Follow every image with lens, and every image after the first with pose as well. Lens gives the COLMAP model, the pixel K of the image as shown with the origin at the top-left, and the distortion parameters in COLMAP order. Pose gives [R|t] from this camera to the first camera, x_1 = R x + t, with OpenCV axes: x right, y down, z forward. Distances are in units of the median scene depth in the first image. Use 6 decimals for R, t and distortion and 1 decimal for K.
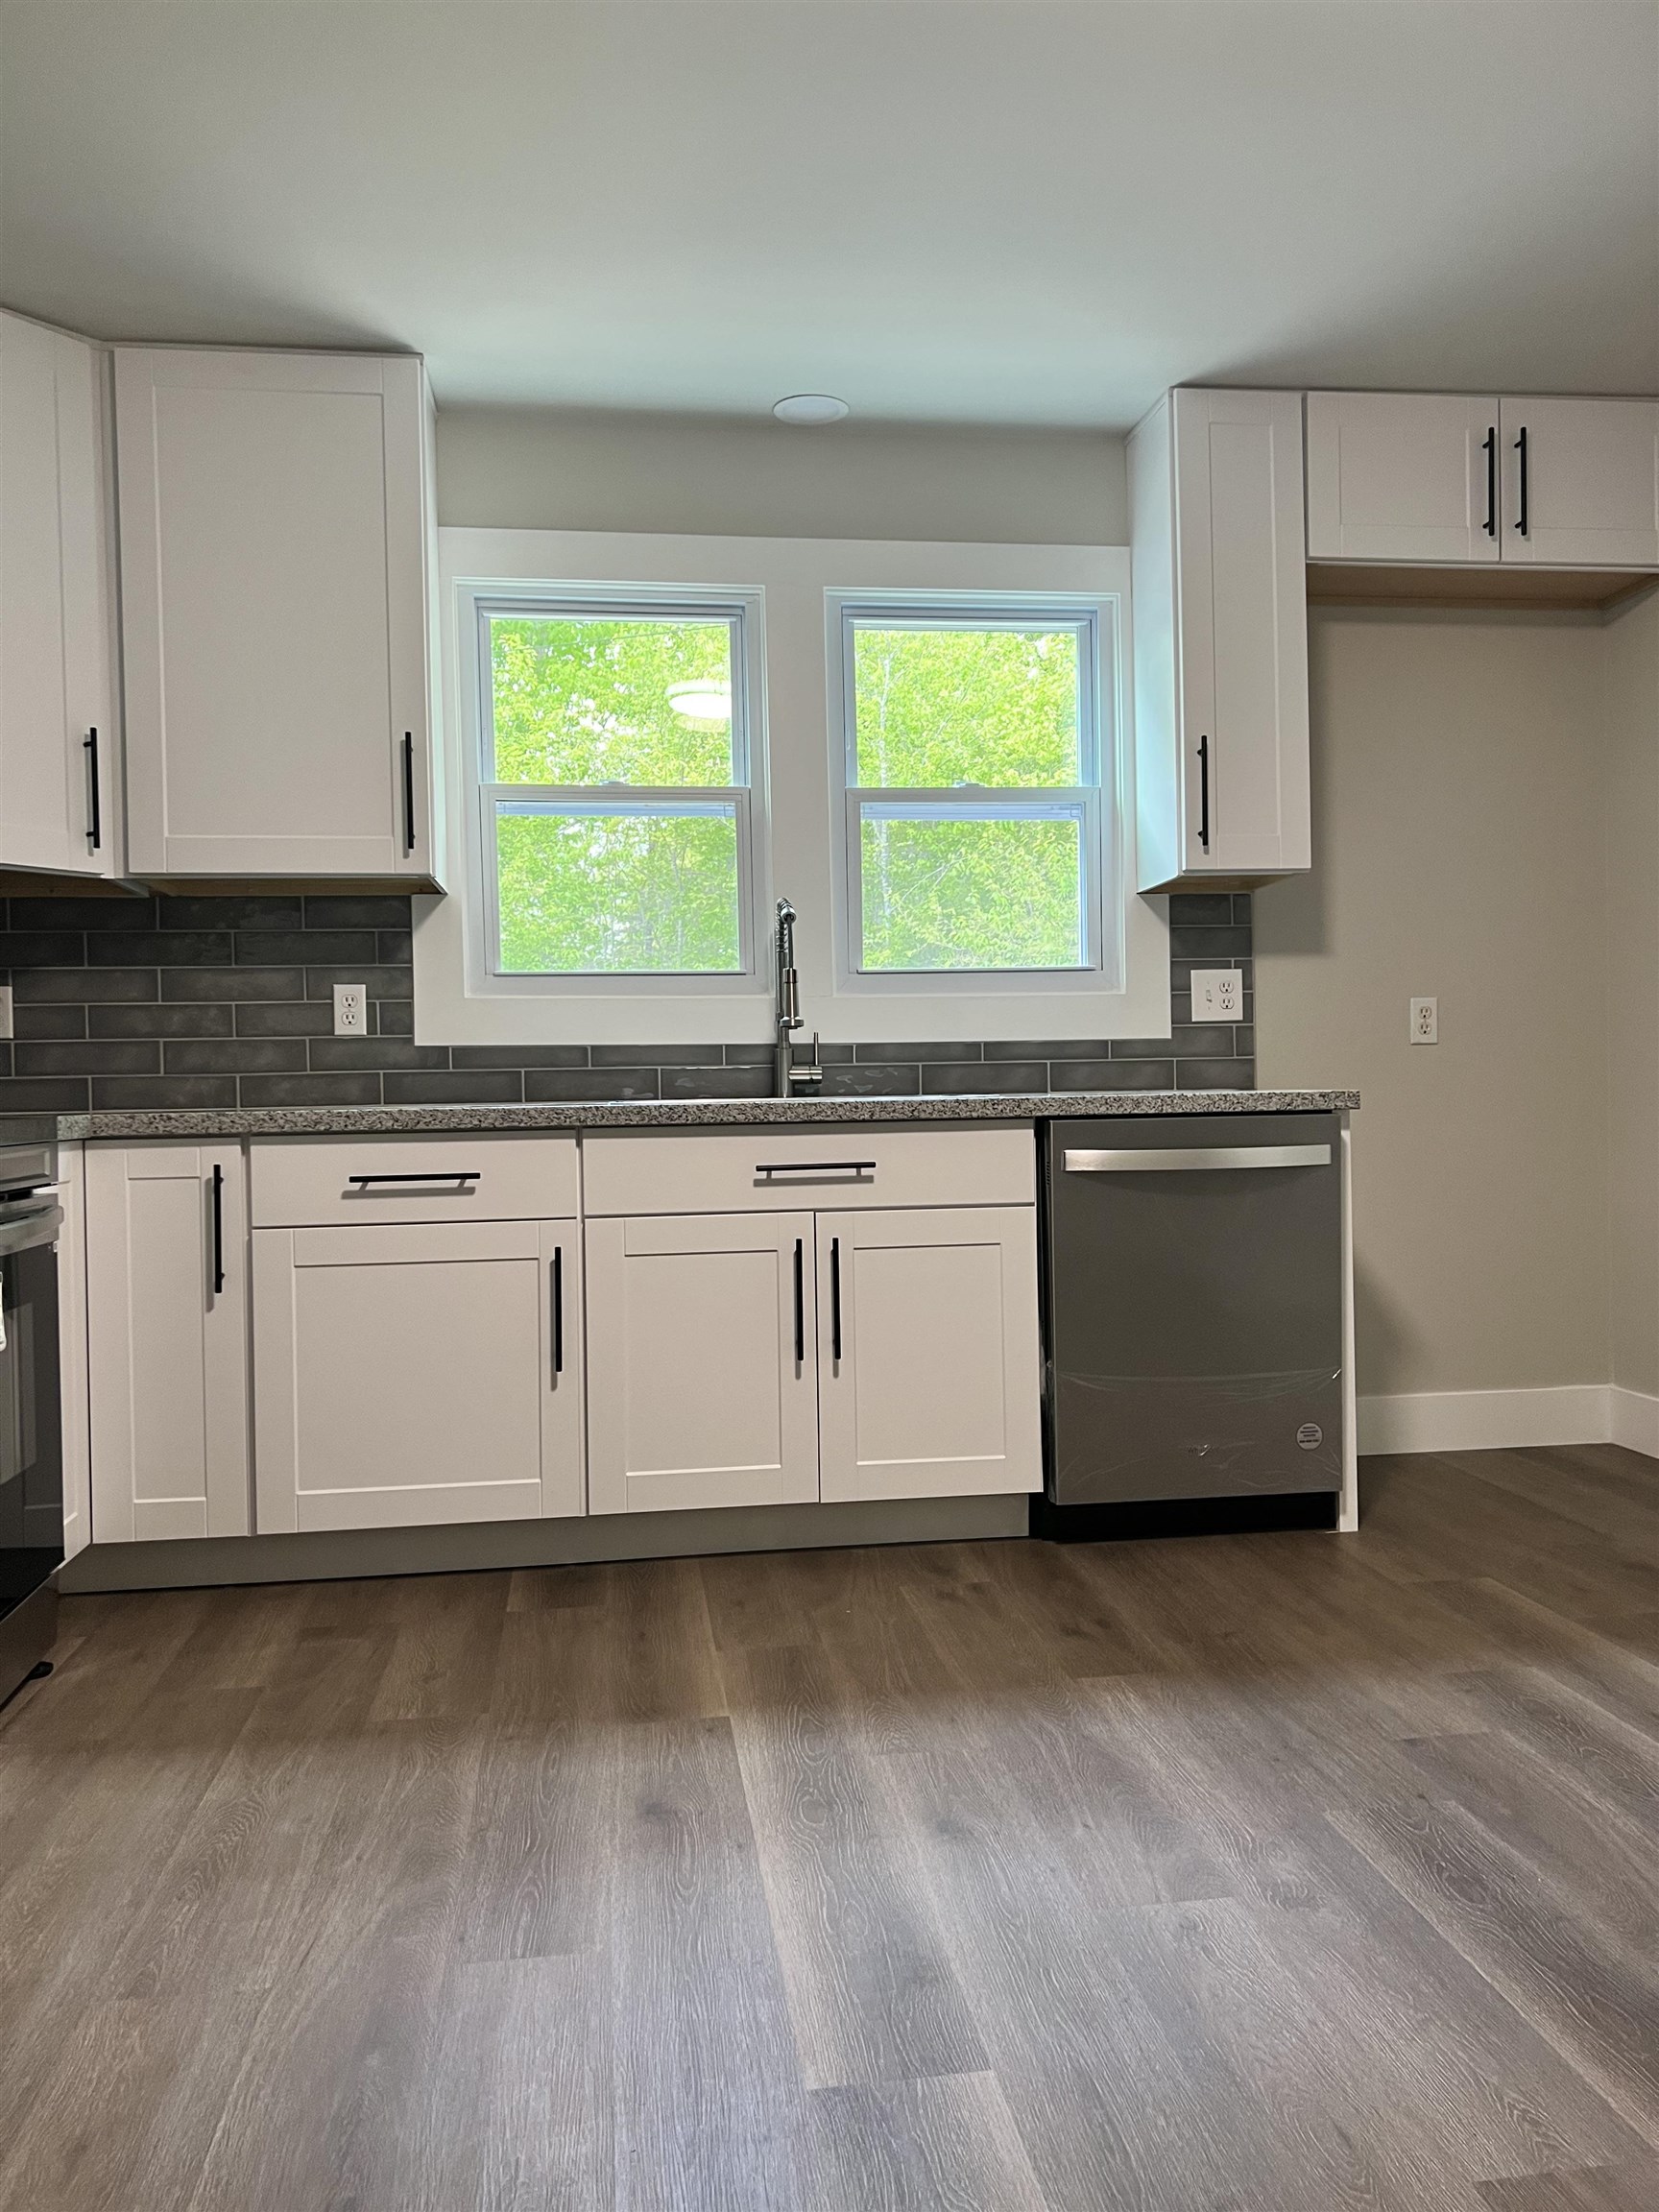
lens RADIAL K [[1655.2, 0, 835.8], [0, 1655.2, 1090.8], [0, 0, 1]] dist [0.046577, -0.062770]
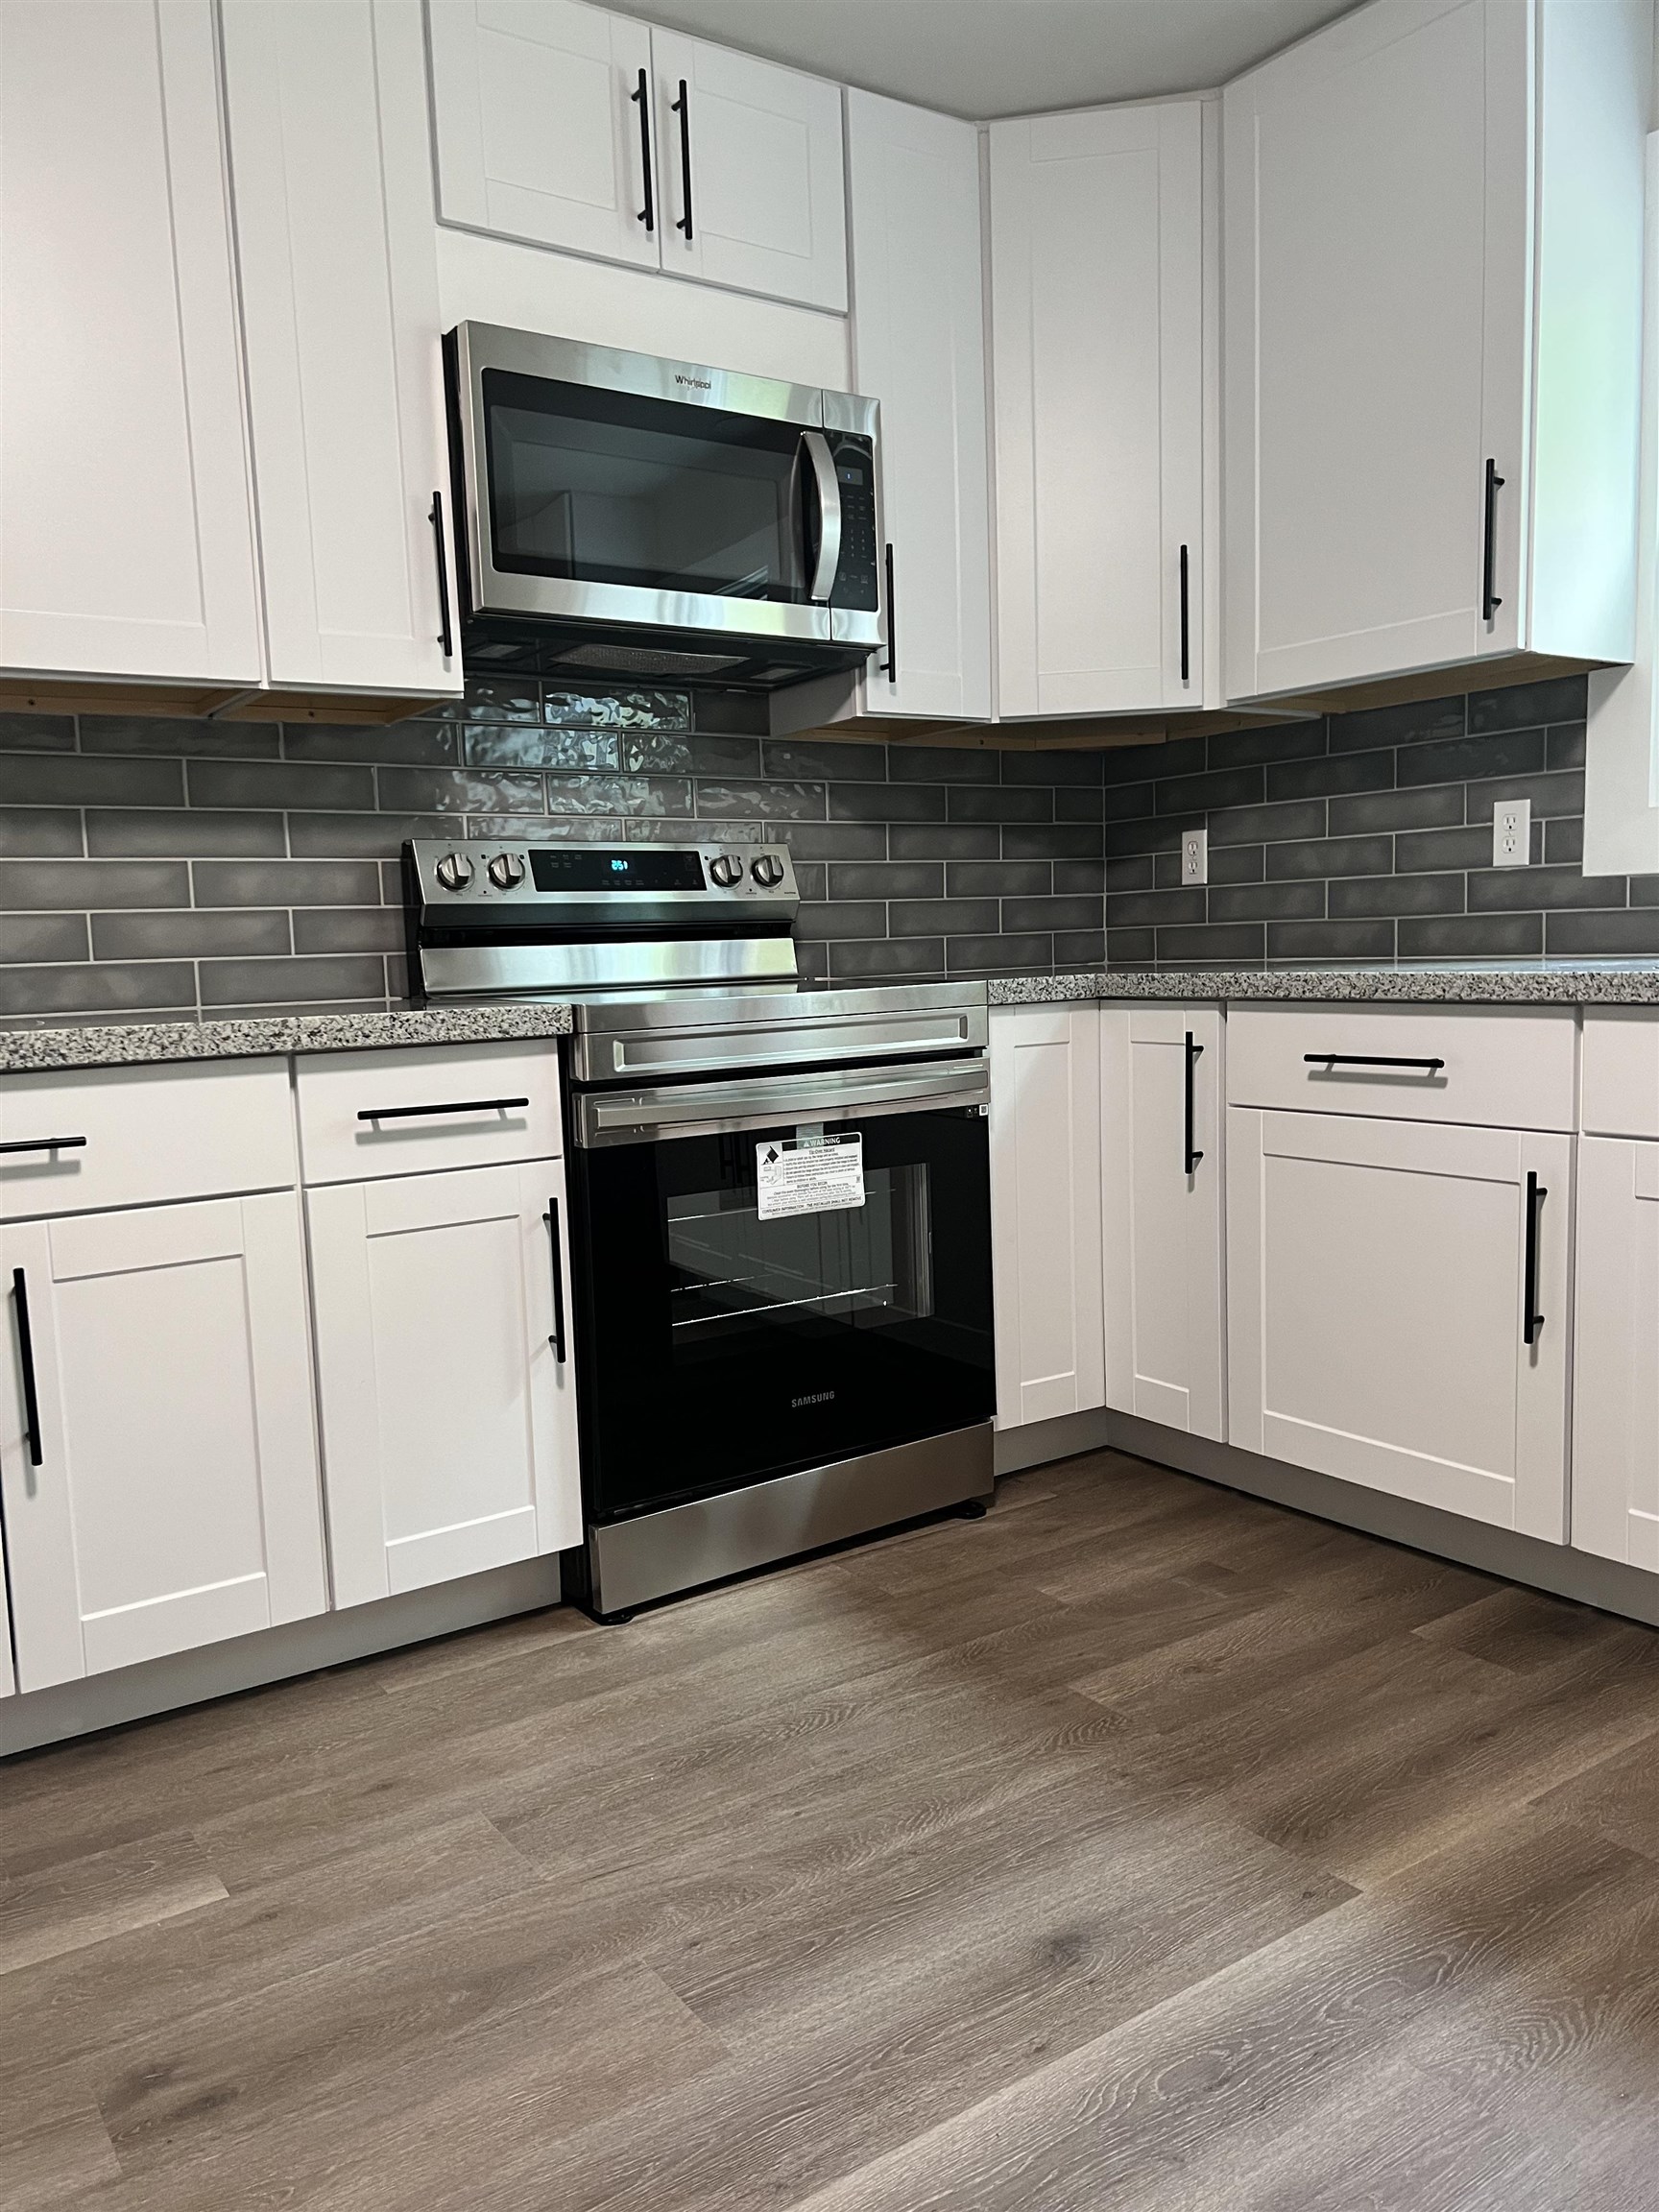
lens RADIAL K [[1655.2, 0, 819.5], [0, 1655.2, 1116.5], [0, 0, 1]] dist [0.046577, -0.062770]
pose [[0.443490, 0.099005, -0.890794, 0.339225], [0.023325, 0.992269, 0.121896, -0.023800], [0.895976, -0.074838, 0.437752, 0.427873]]
